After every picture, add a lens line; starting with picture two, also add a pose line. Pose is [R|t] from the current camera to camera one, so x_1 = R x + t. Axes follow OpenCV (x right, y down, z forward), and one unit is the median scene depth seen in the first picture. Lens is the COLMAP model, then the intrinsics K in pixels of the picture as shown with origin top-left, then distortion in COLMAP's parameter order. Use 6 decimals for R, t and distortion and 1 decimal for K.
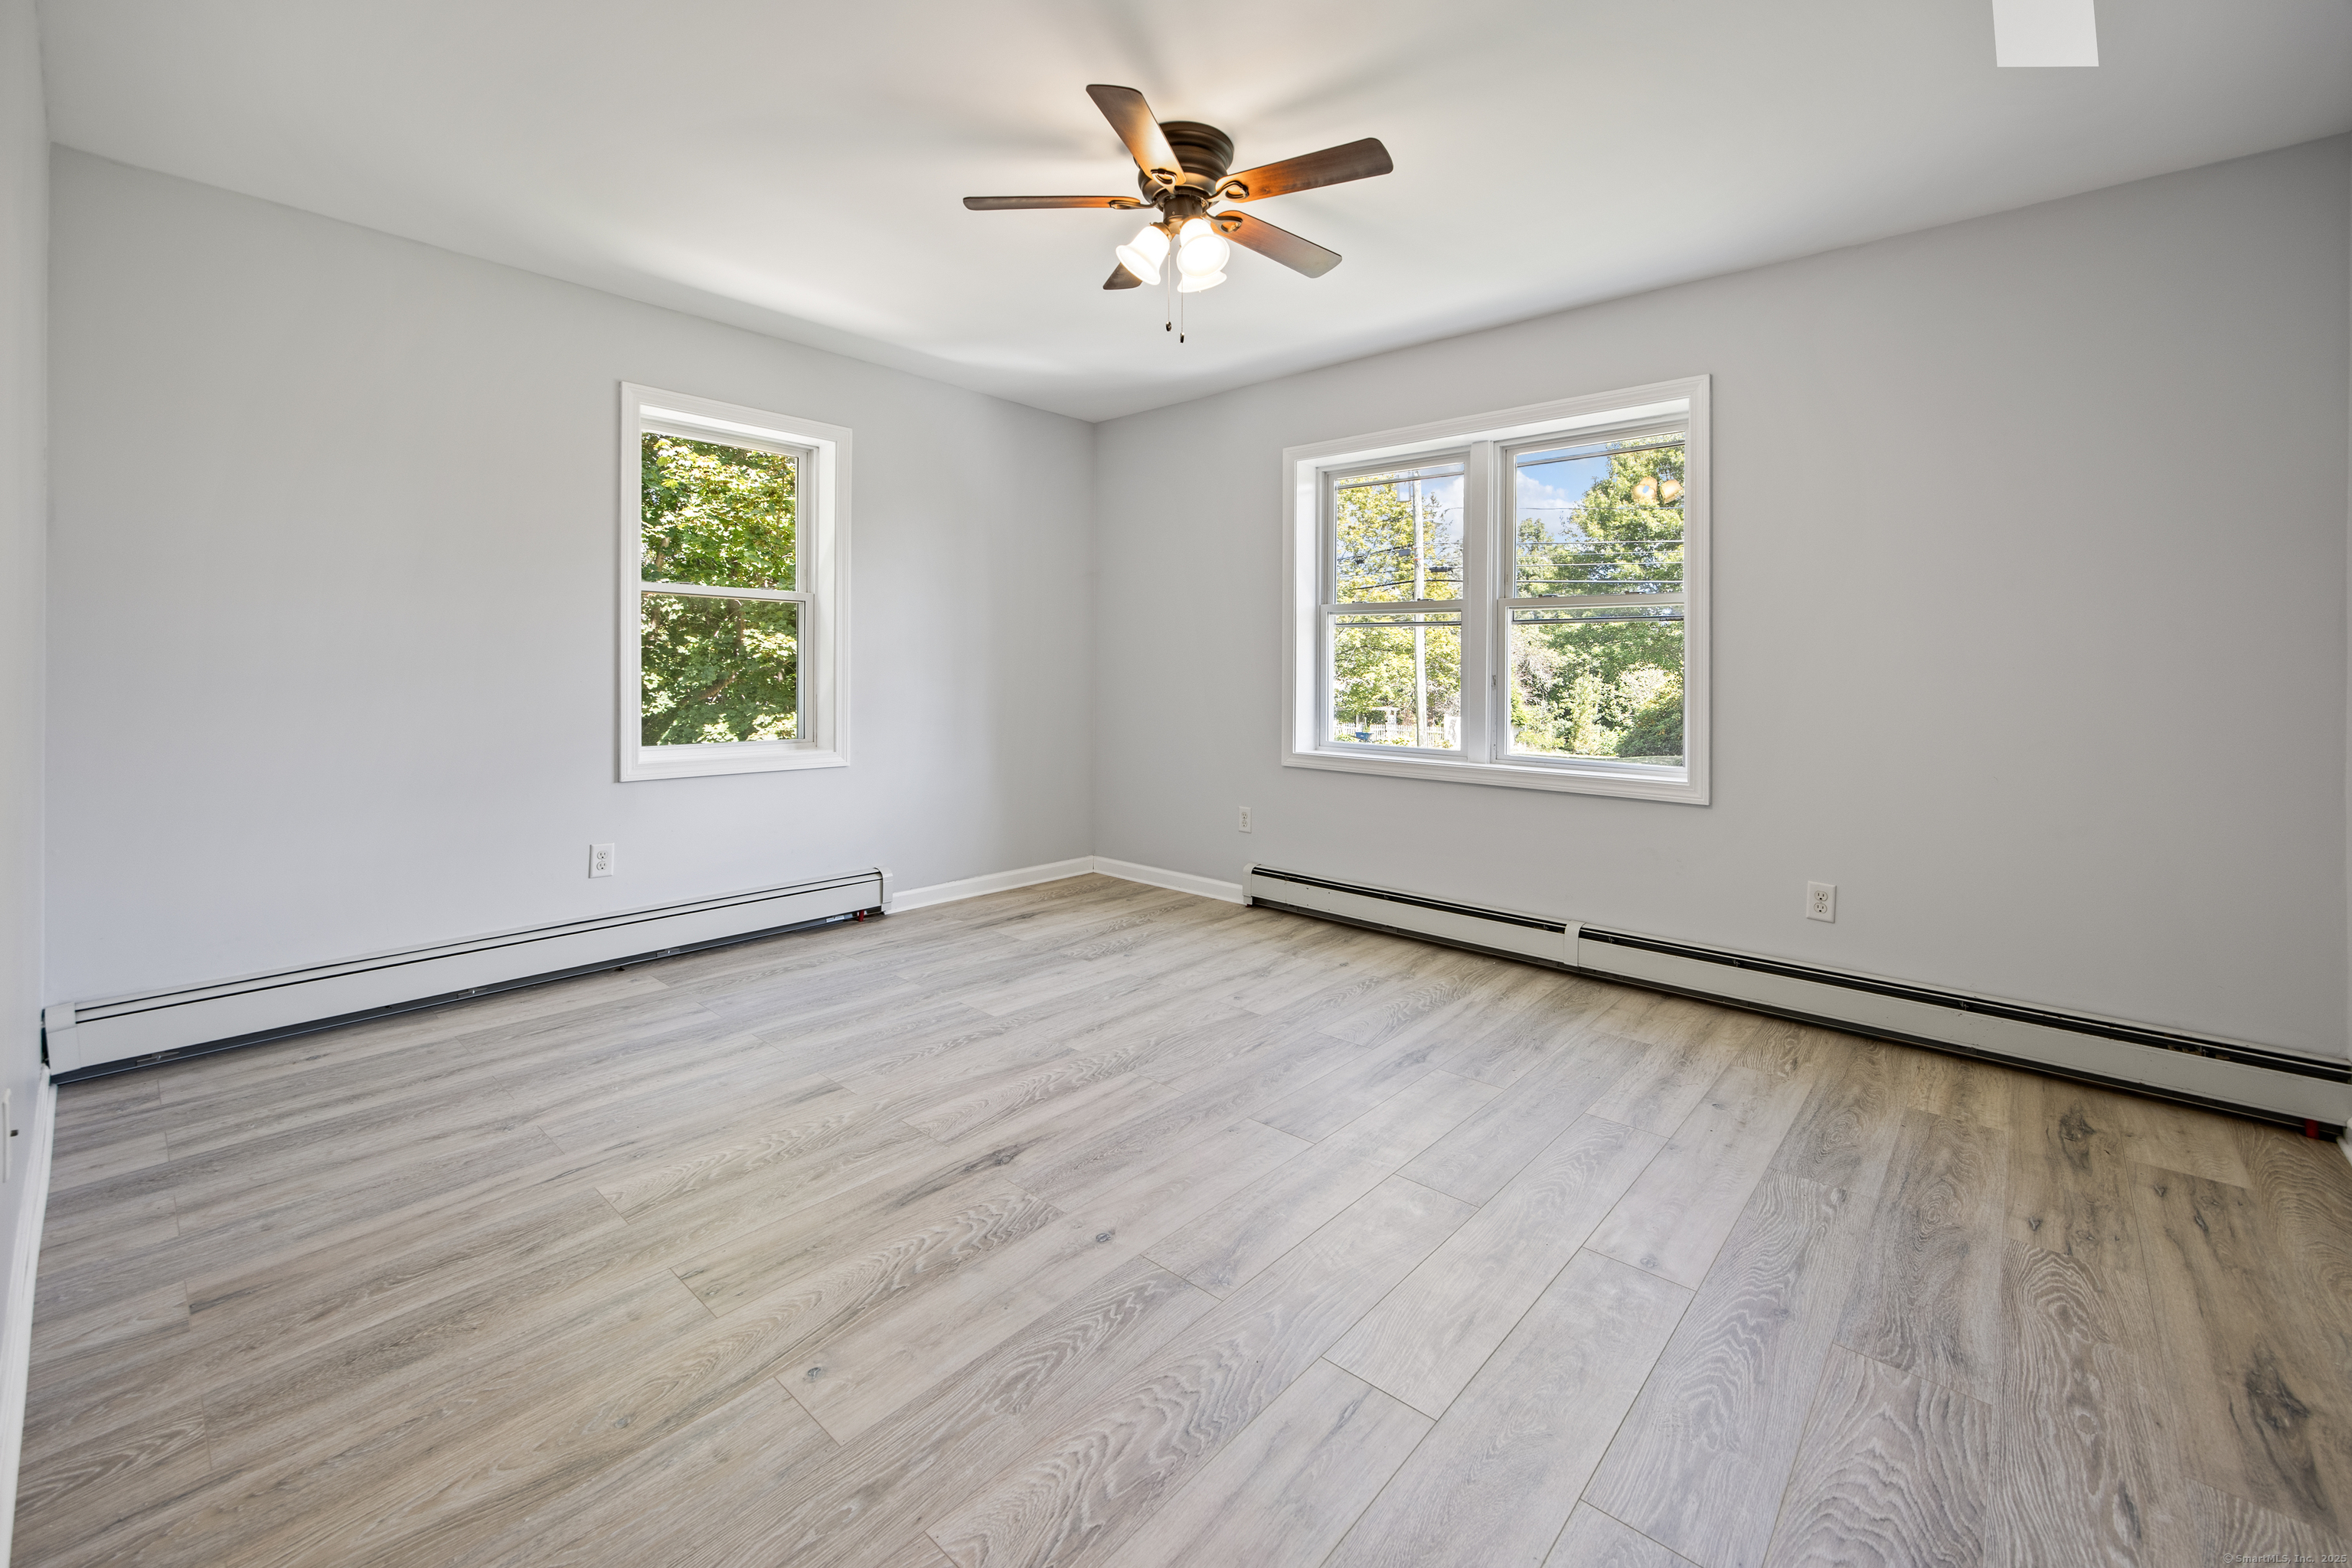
lens RADIAL K [[941.7, 0, 1179.2], [0, 941.7, 761.5], [0, 0, 1]] dist [0.016973, 0.000516]
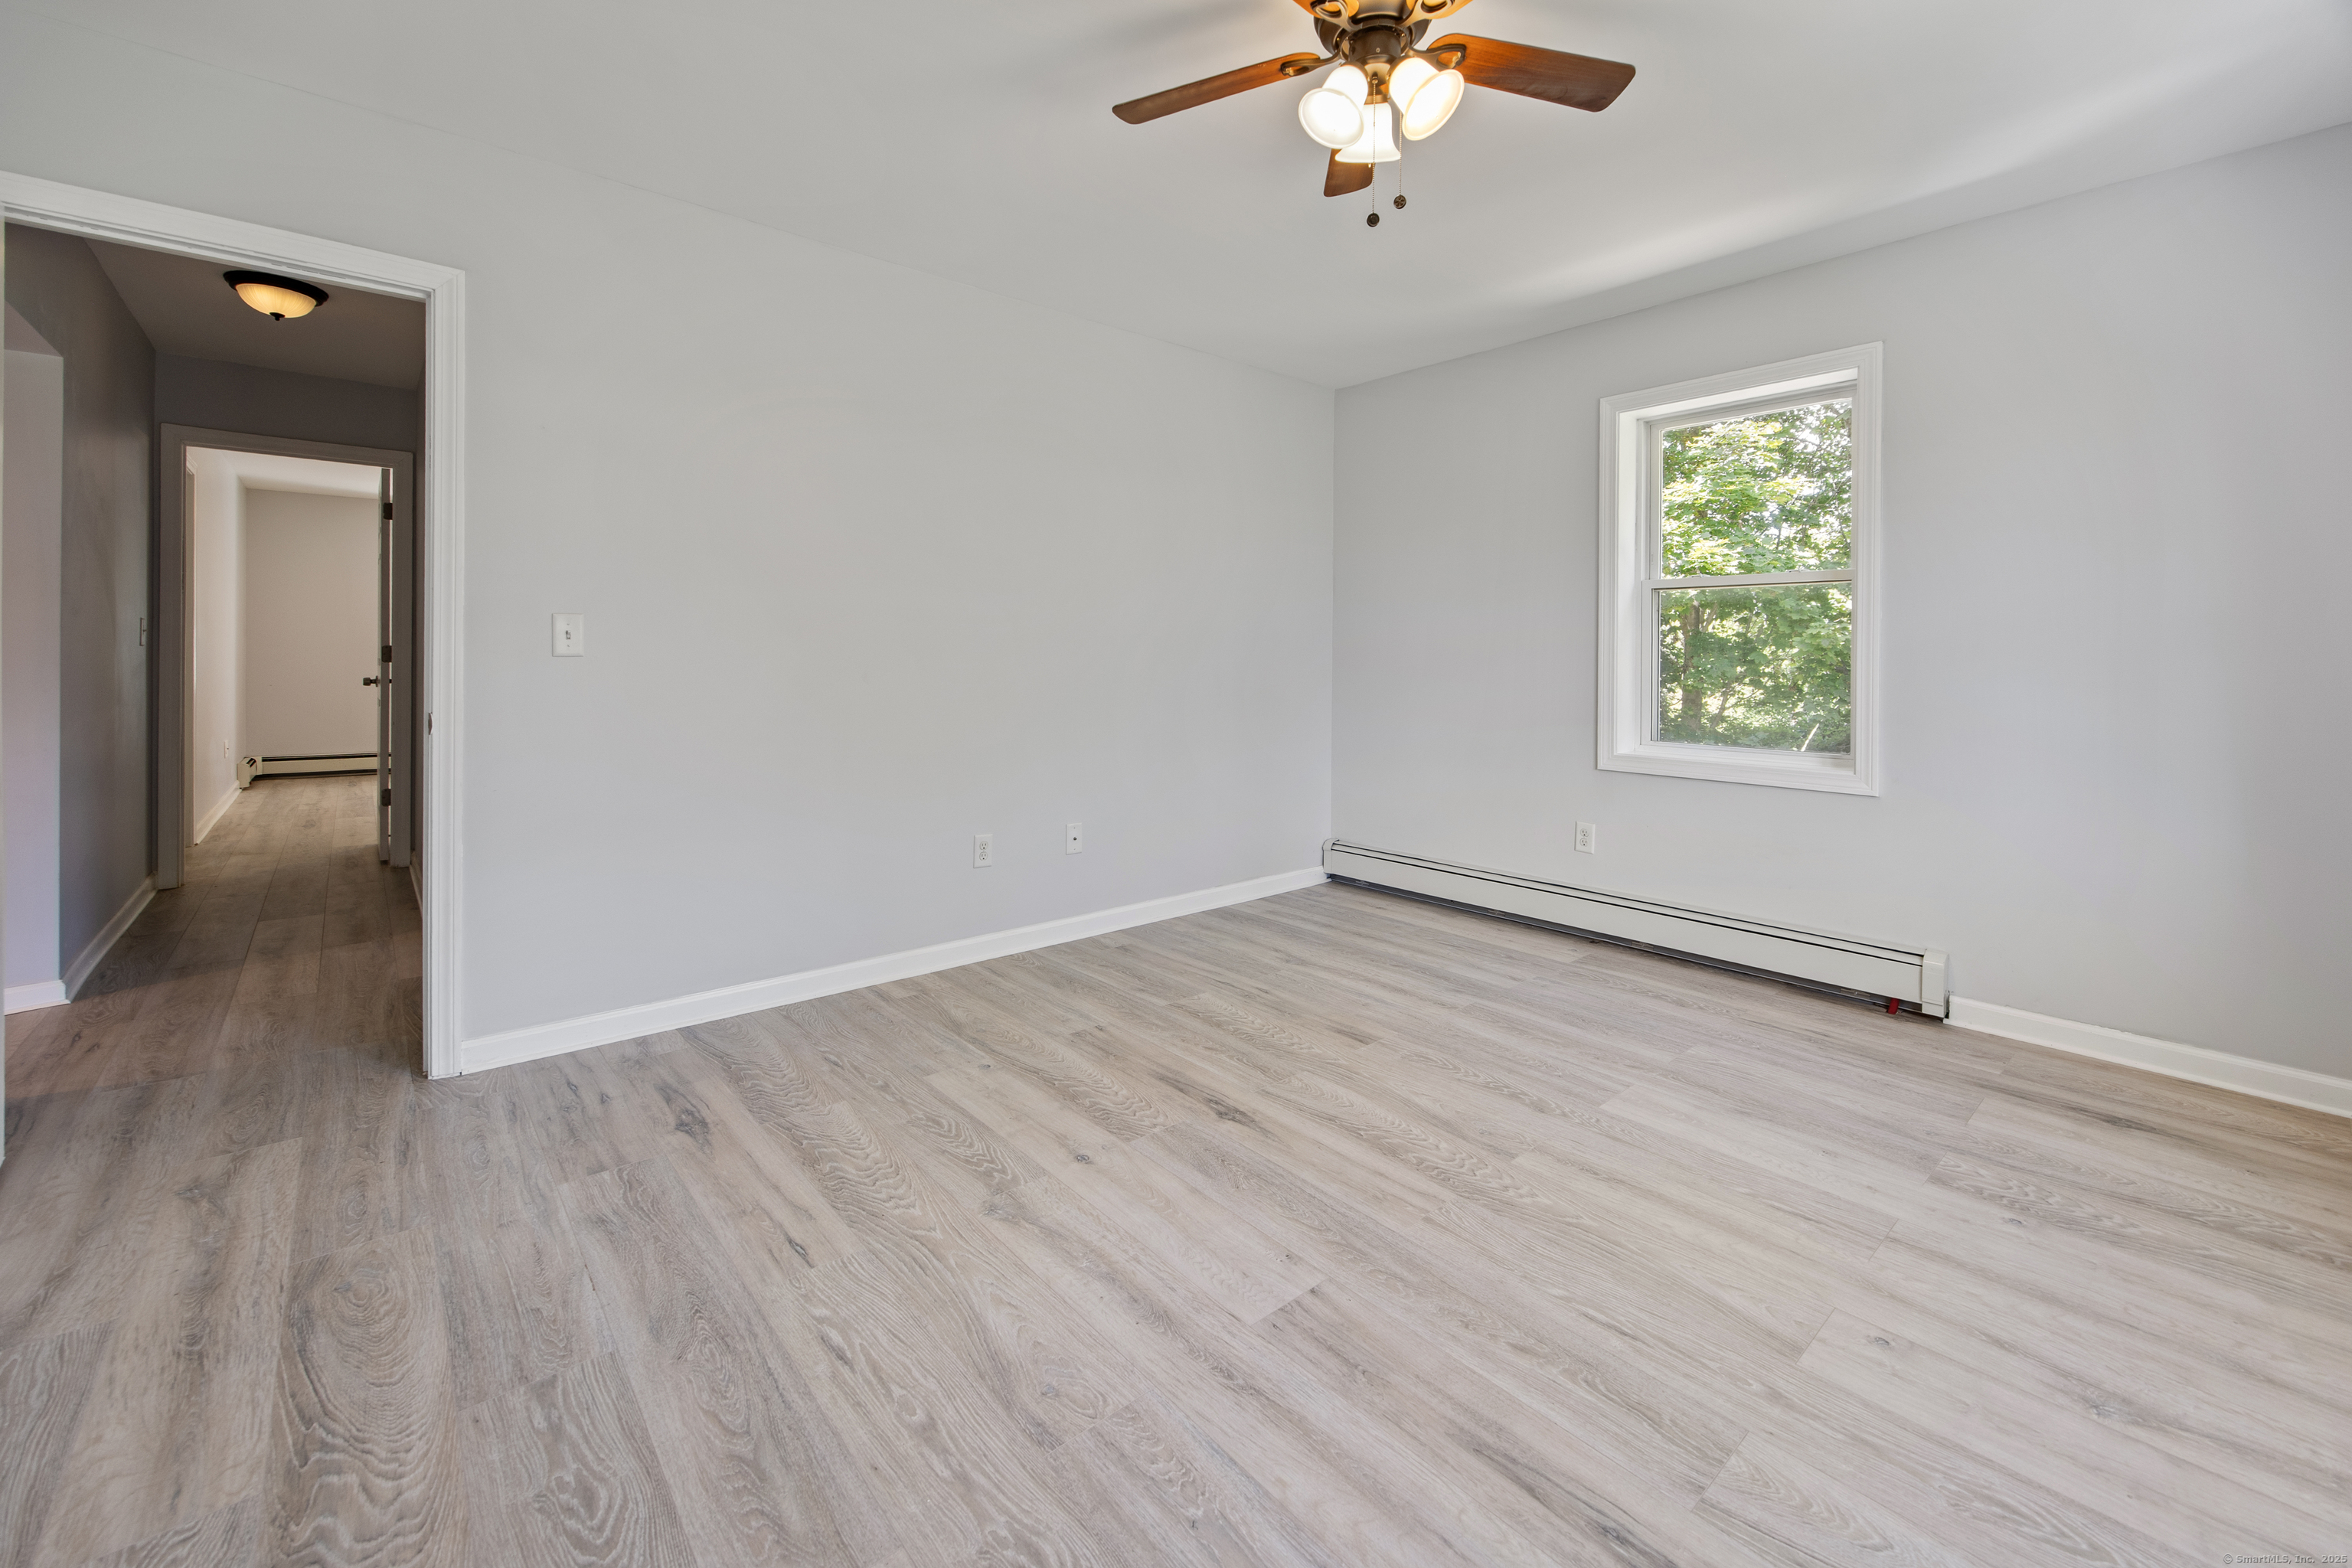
lens RADIAL K [[941.7, 0, 1189.4], [0, 941.7, 784.5], [0, 0, 1]] dist [0.016973, 0.000516]
pose [[-0.114838, 0.119829, -0.986130, 0.931059], [-0.101448, 0.986093, 0.131639, -0.099109], [0.988191, 0.115158, -0.101084, 1.139263]]
